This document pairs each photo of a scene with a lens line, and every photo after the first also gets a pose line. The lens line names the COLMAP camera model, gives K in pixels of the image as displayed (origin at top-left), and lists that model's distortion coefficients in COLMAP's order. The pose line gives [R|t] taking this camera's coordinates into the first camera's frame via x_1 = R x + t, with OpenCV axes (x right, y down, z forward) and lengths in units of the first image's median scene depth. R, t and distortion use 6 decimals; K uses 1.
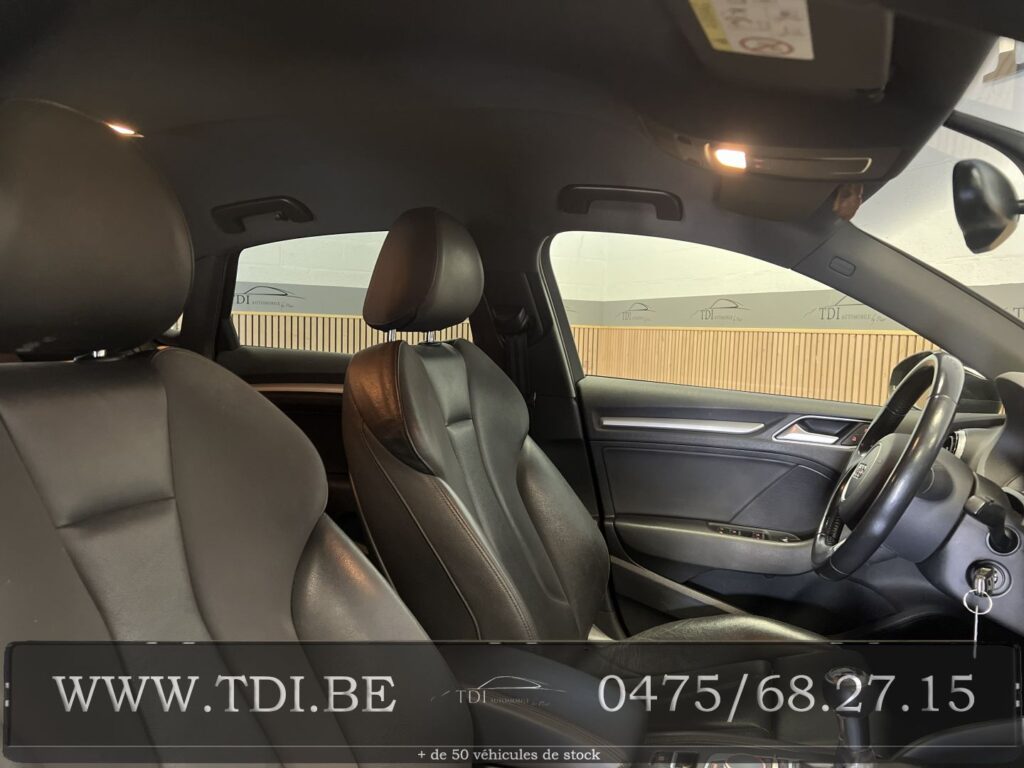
lens RADIAL K [[758.9, 0, 516.4], [0, 758.9, 389.9], [0, 0, 1]] dist [0.040100, -0.048665]
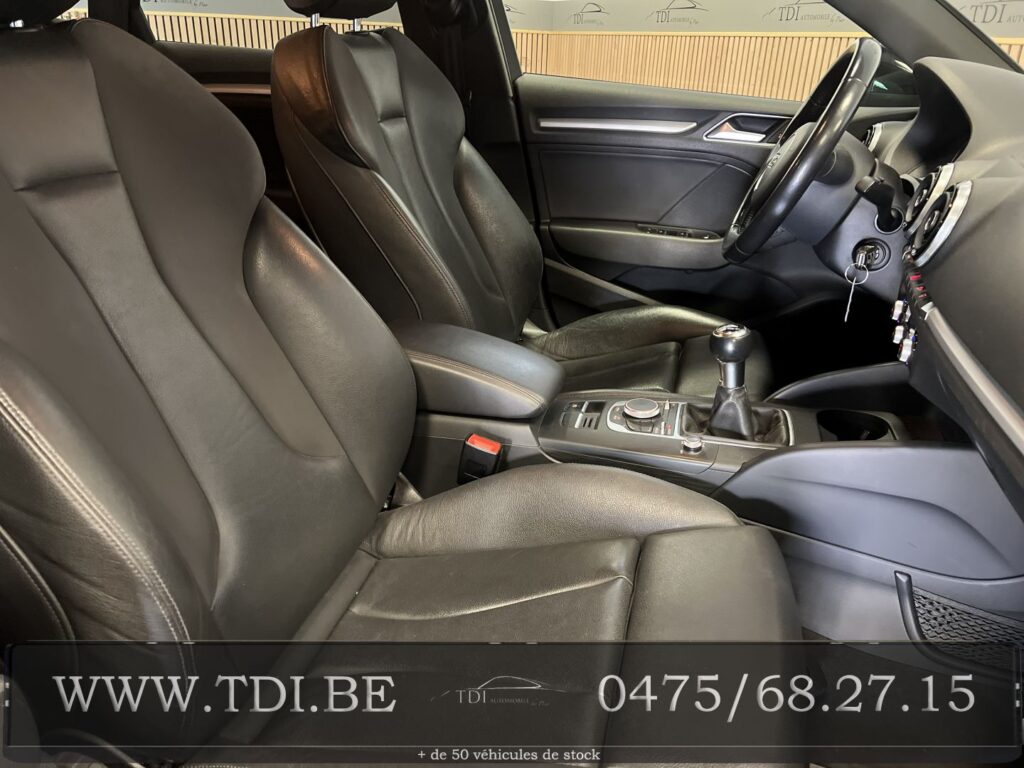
lens RADIAL K [[758.9, 0, 508.4], [0, 758.9, 392.3], [0, 0, 1]] dist [0.040100, -0.048665]
pose [[0.998425, -0.023801, 0.050811, 0.015559], [0.004838, 0.938722, 0.344641, 0.031364], [-0.055900, -0.343852, 0.937358, -0.064231]]
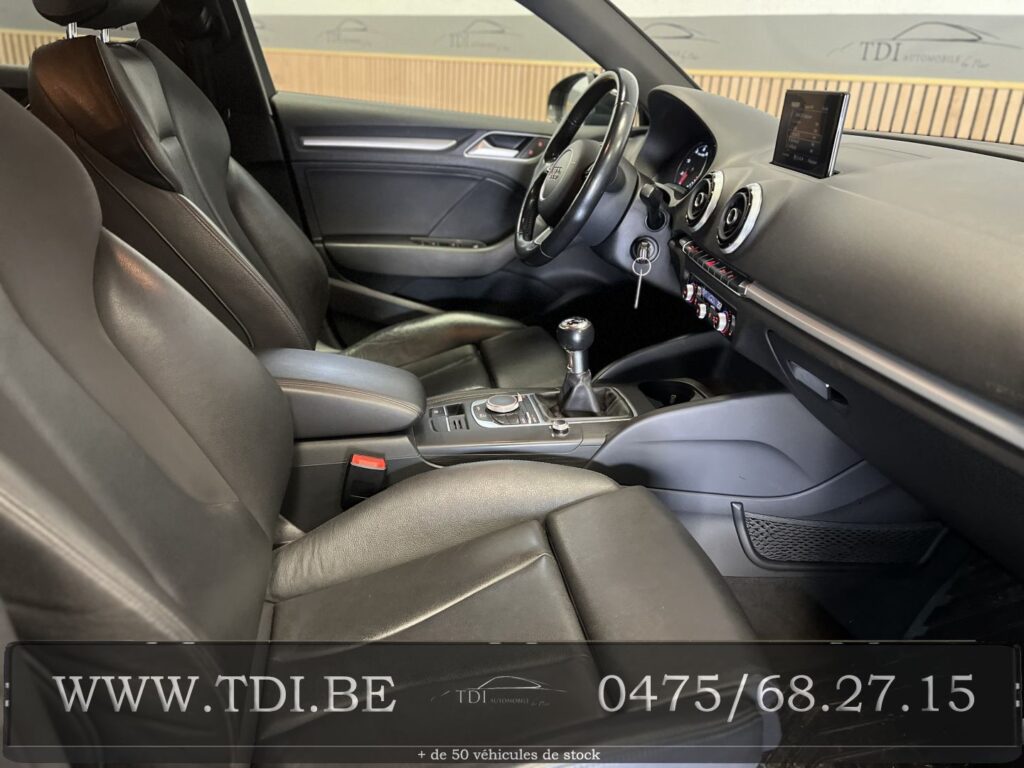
lens RADIAL K [[758.9, 0, 508.0], [0, 758.9, 389.9], [0, 0, 1]] dist [0.040100, -0.048665]
pose [[0.882637, -0.159442, 0.442189, -0.152811], [0.008206, 0.945798, 0.324650, 0.030008], [-0.469984, -0.282920, 0.836105, -0.047066]]
